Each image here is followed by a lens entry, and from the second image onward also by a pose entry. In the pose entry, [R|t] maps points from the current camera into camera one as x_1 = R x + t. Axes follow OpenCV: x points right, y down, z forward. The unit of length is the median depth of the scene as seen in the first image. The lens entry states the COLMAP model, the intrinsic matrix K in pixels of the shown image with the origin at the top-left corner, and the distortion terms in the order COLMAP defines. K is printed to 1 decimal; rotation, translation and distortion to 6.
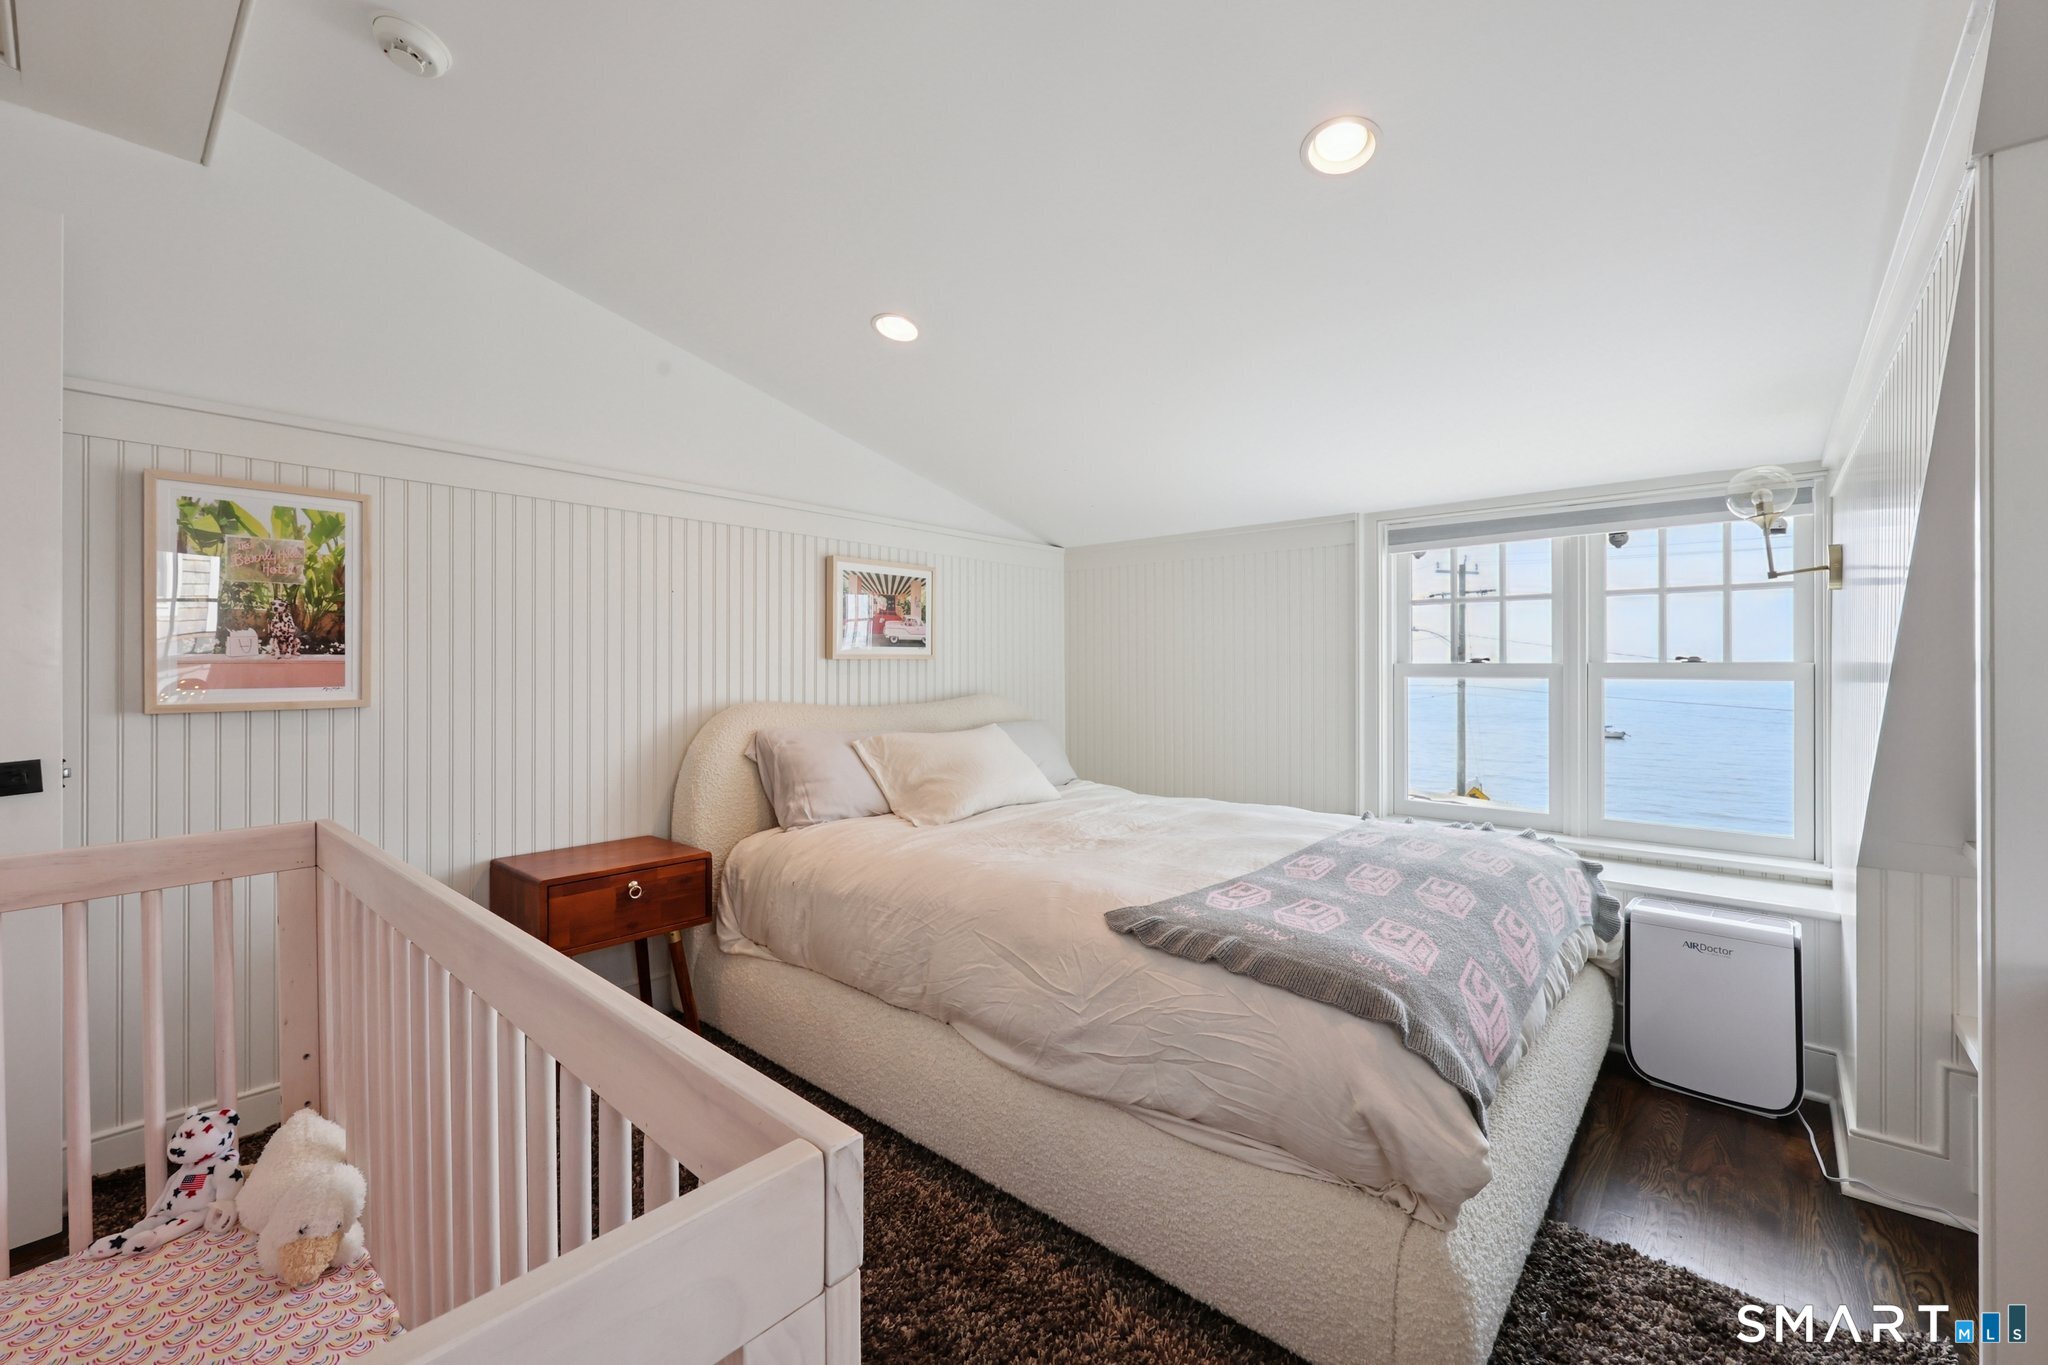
lens RADIAL K [[835.3, 0, 1044.9], [0, 835.3, 668.9], [0, 0, 1]] dist [-0.001830, -0.000012]
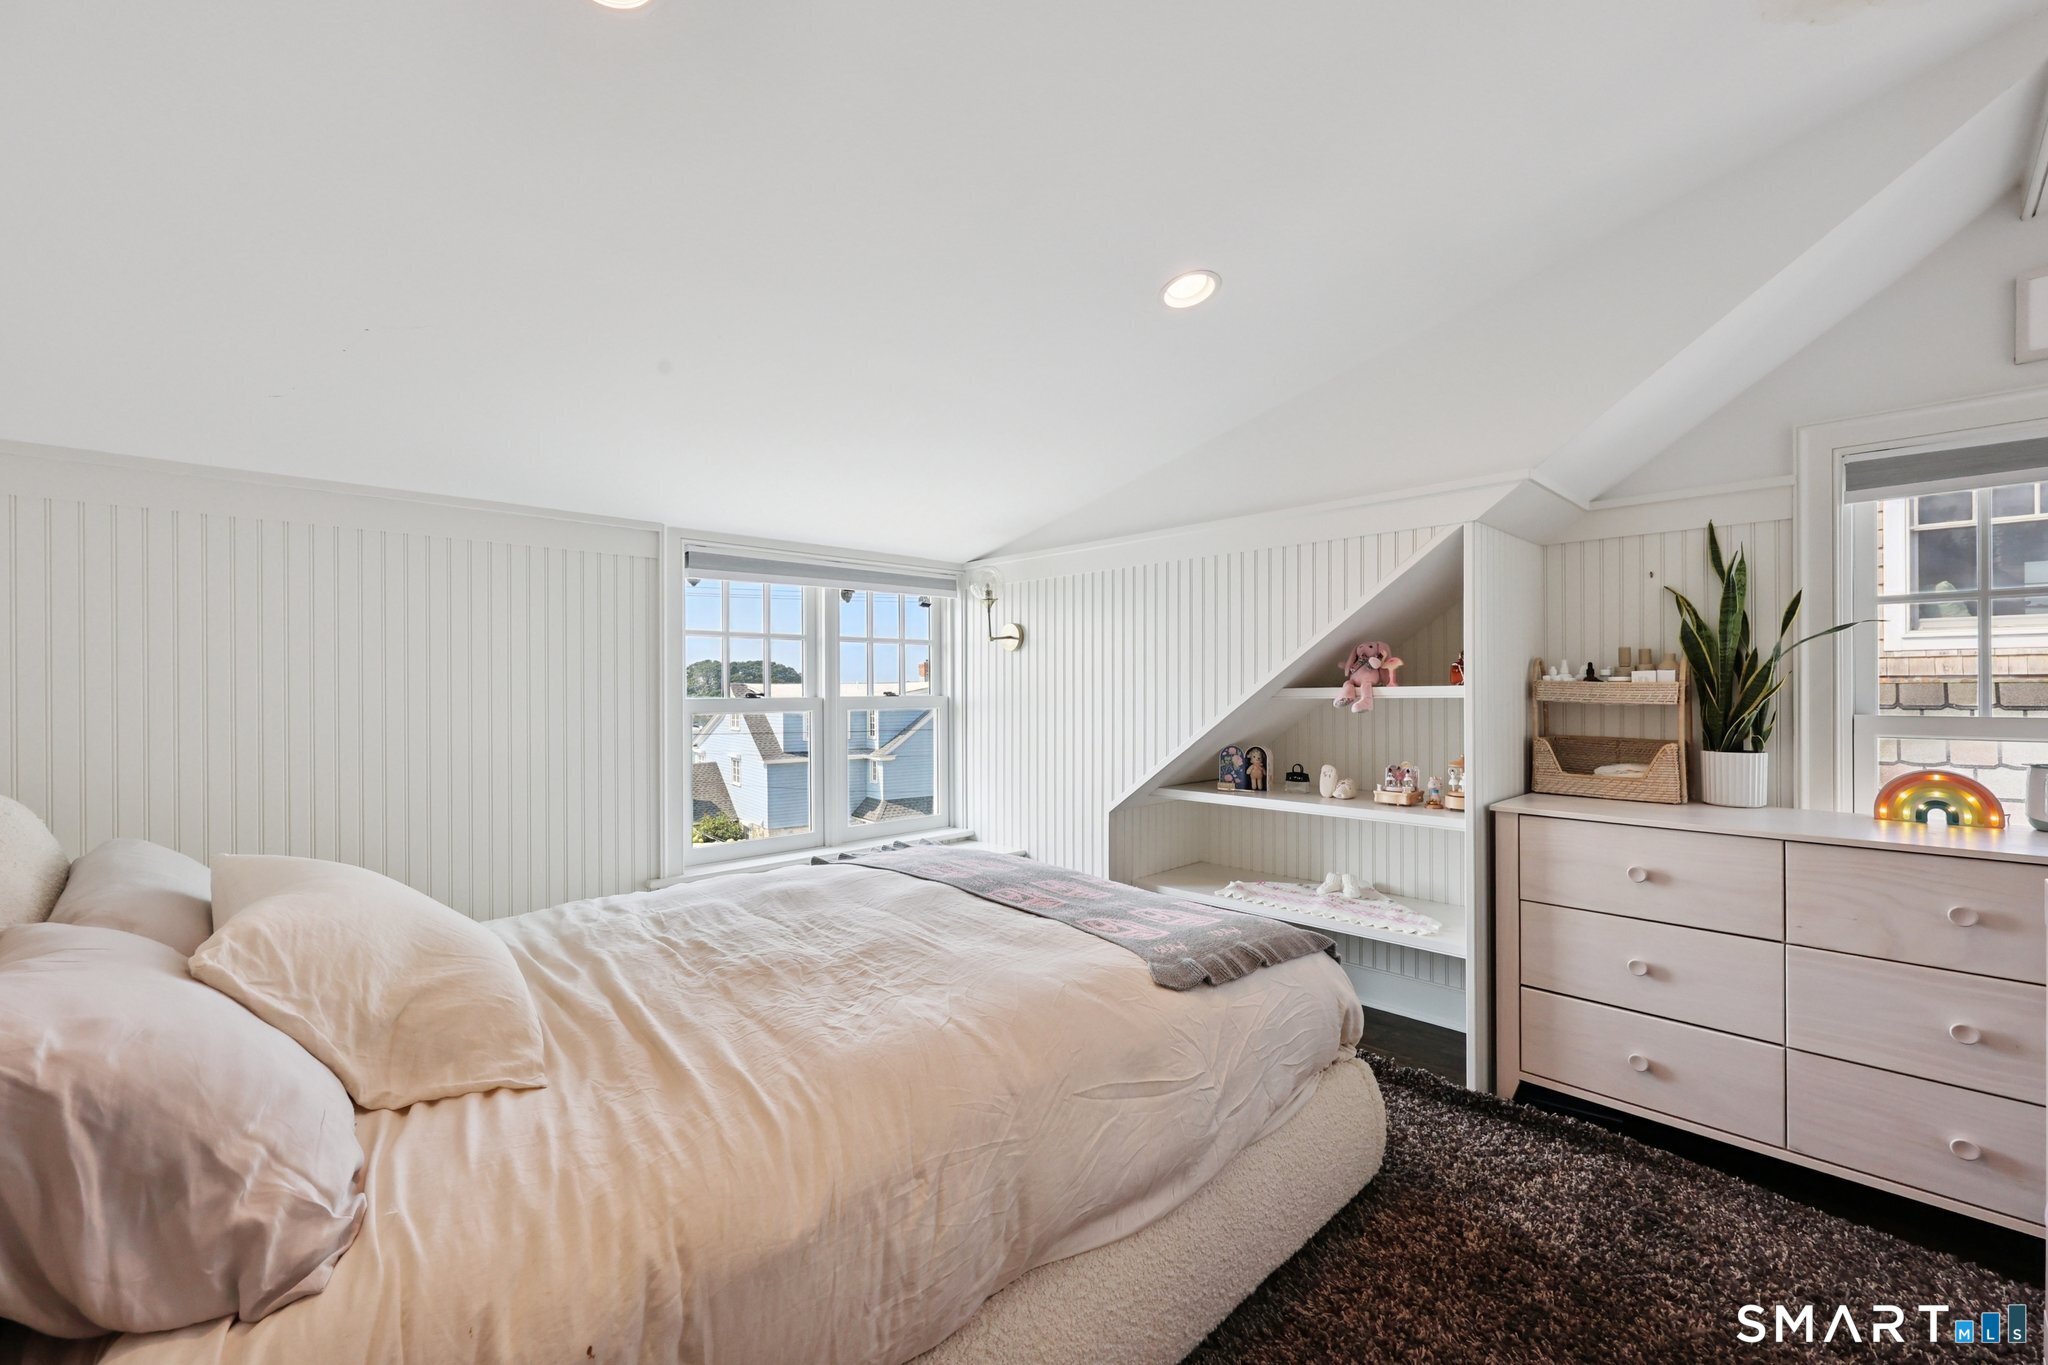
lens RADIAL K [[835.3, 0, 1043.4], [0, 835.3, 684.6], [0, 0, 1]] dist [-0.001830, -0.000012]
pose [[0.092755, 0.003909, 0.995681, -0.827530], [0.008930, 0.999949, -0.004757, -0.028288], [-0.995649, 0.009333, 0.092716, 1.007933]]
